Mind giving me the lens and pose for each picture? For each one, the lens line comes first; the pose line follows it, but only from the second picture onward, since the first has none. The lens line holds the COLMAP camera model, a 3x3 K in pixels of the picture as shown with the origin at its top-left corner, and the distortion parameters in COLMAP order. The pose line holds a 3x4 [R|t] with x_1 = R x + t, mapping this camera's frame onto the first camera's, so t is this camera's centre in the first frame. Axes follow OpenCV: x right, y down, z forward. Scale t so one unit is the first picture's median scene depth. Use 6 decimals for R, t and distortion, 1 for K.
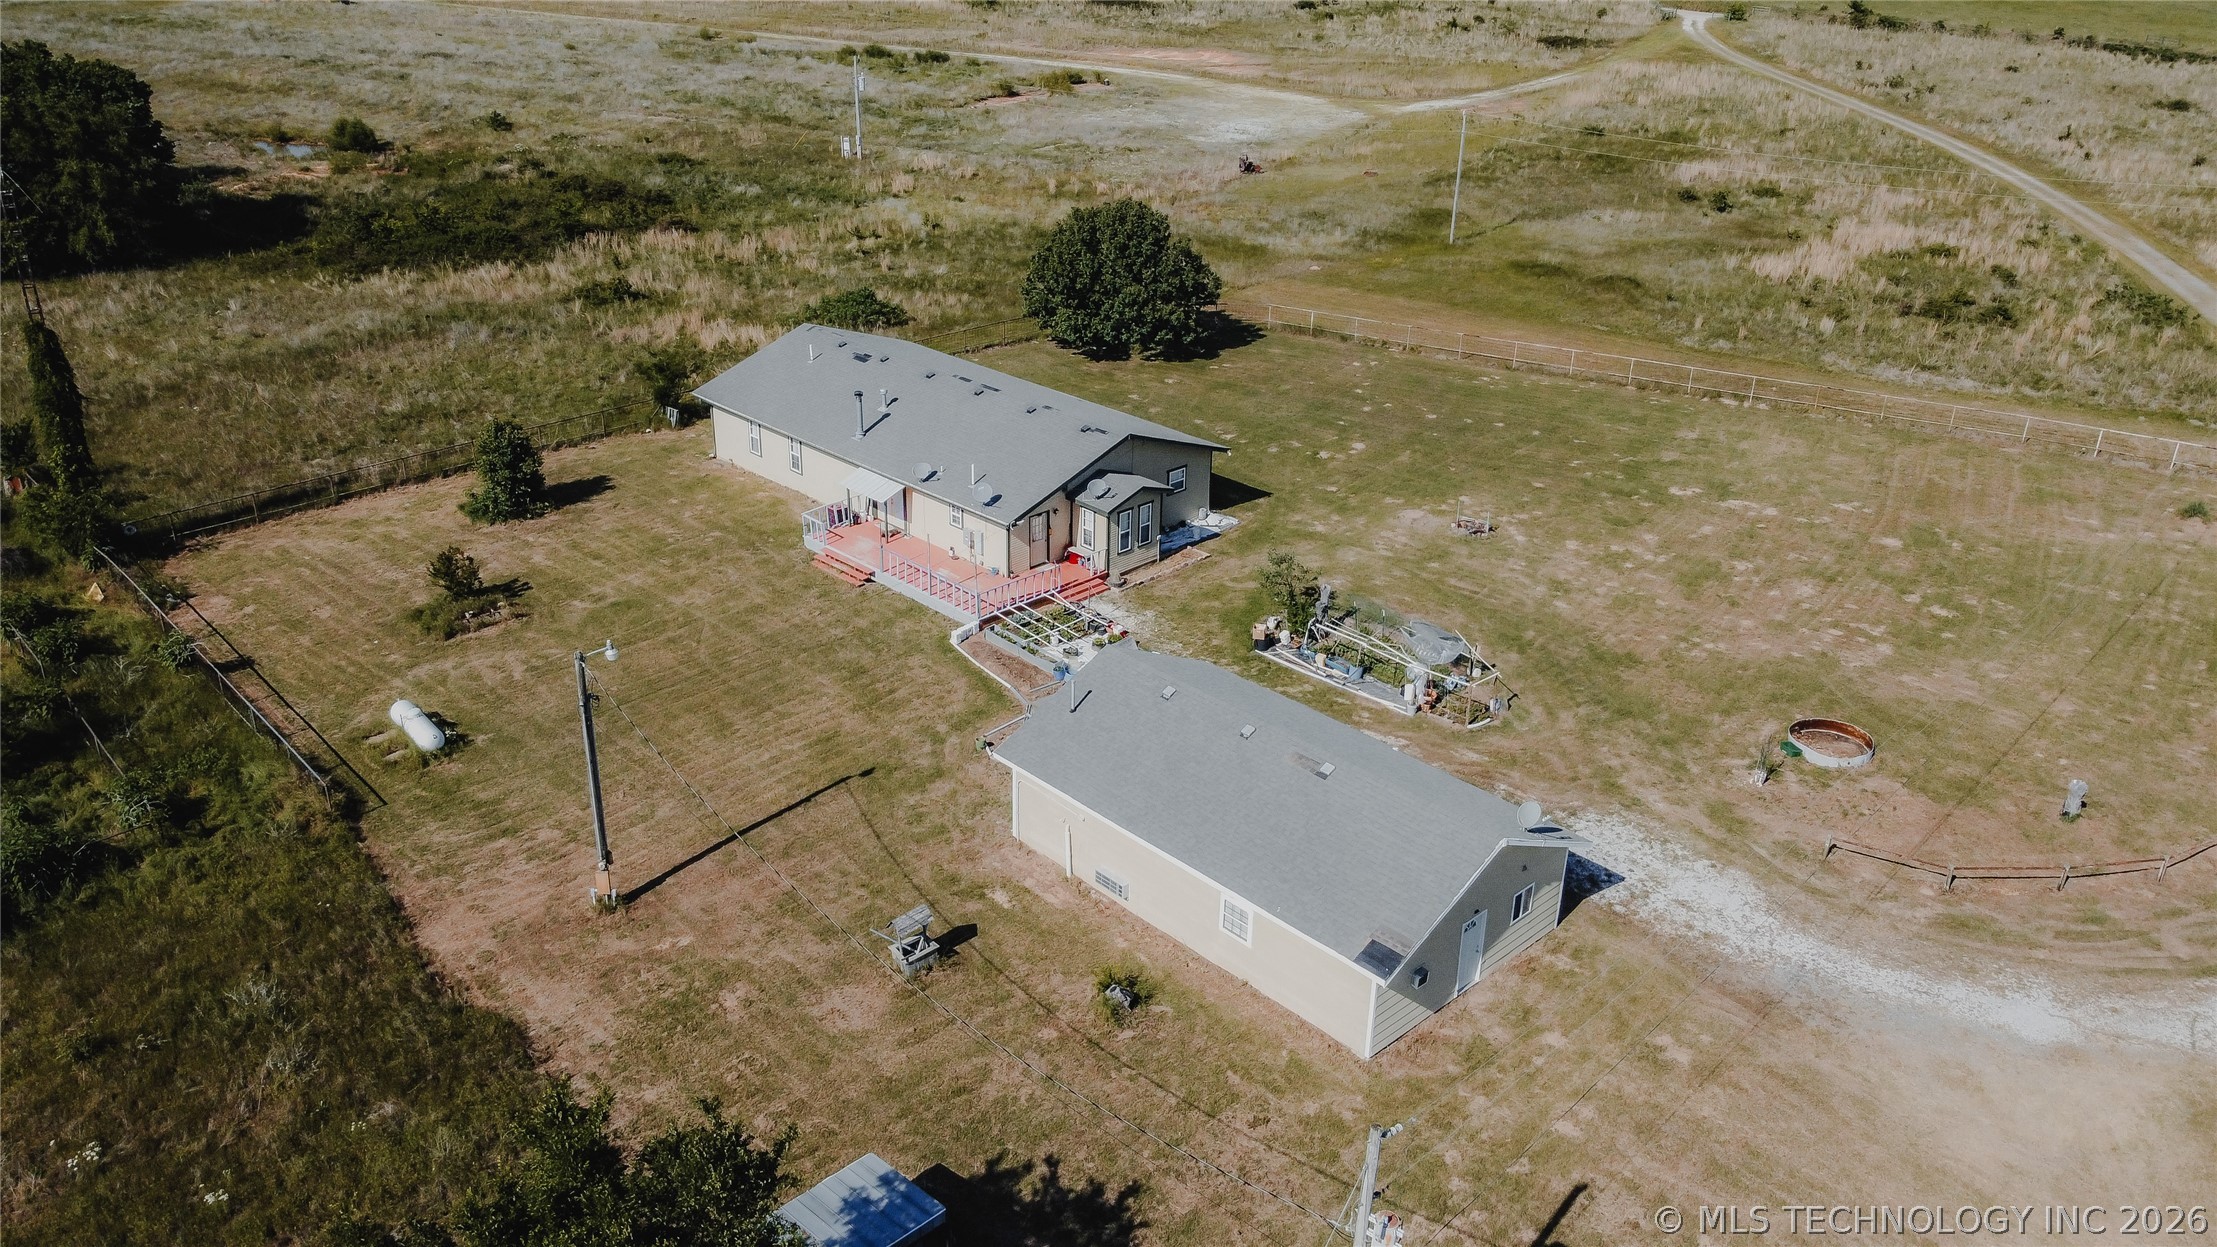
lens RADIAL K [[1675.3, 0, 1117.9], [0, 1675.3, 627.9], [0, 0, 1]] dist [-0.003057, -0.006550]
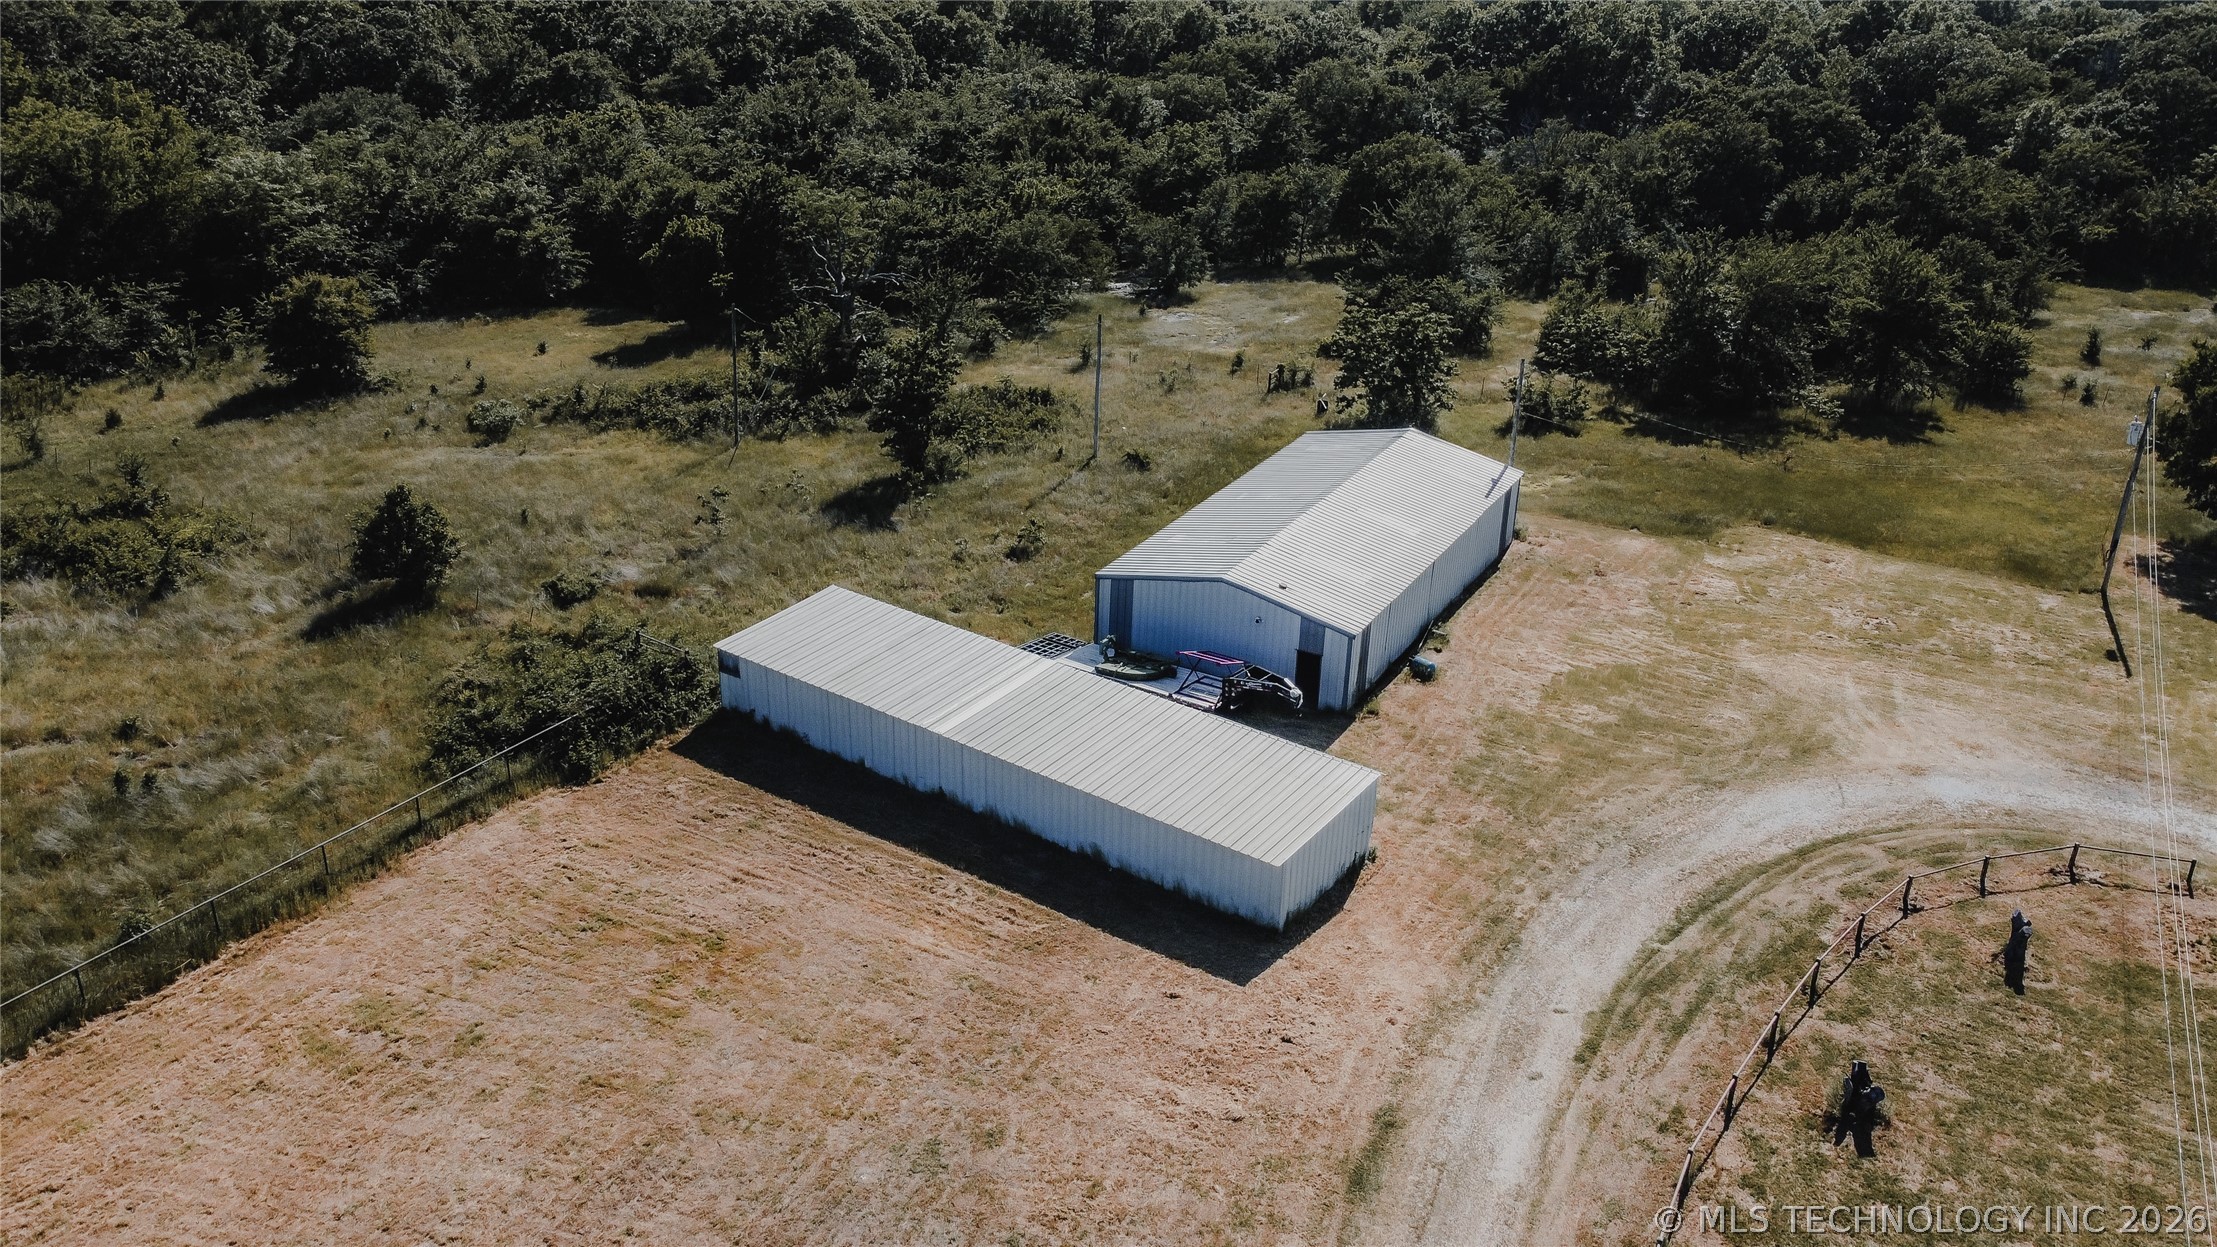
lens RADIAL K [[1675.3, 0, 1117.9], [0, 1675.3, 627.9], [0, 0, 1]] dist [-0.003057, -0.006550]
pose [[-0.965649, 0.067414, -0.250954, 0.953761], [-0.148392, 0.649735, 0.745536, -0.464018], [0.213313, 0.757165, -0.617412, 1.003465]]
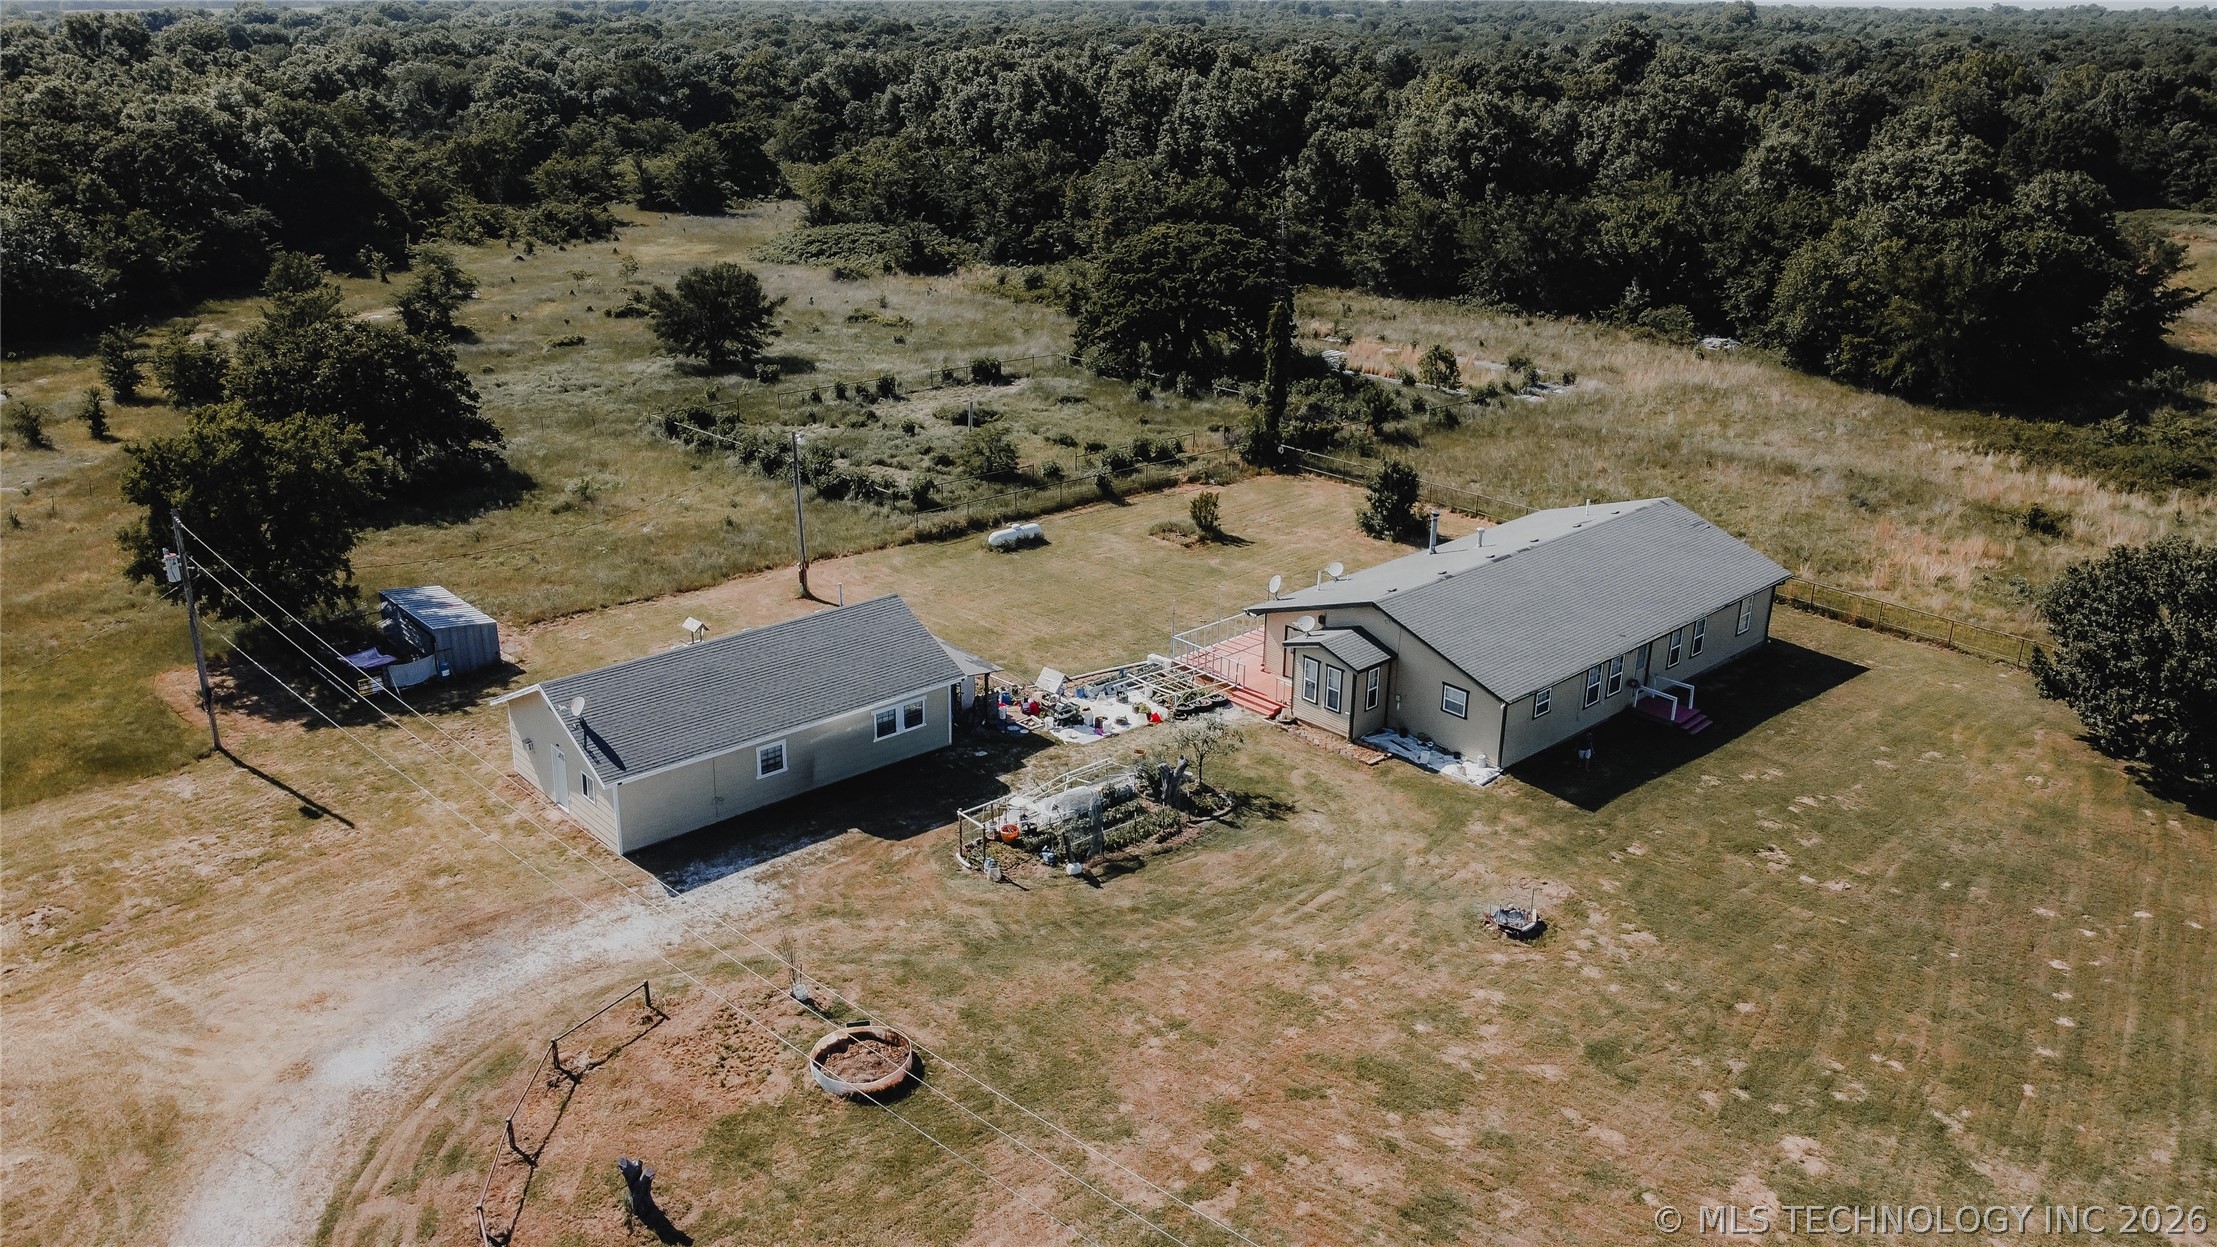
lens RADIAL K [[1675.3, 0, 1117.9], [0, 1675.3, 627.9], [0, 0, 1]] dist [-0.003057, -0.006550]
pose [[-0.027456, 0.335867, -0.941509, 0.896260], [-0.448137, 0.837778, 0.311931, -0.330107], [0.893543, 0.430489, 0.127513, 0.745972]]
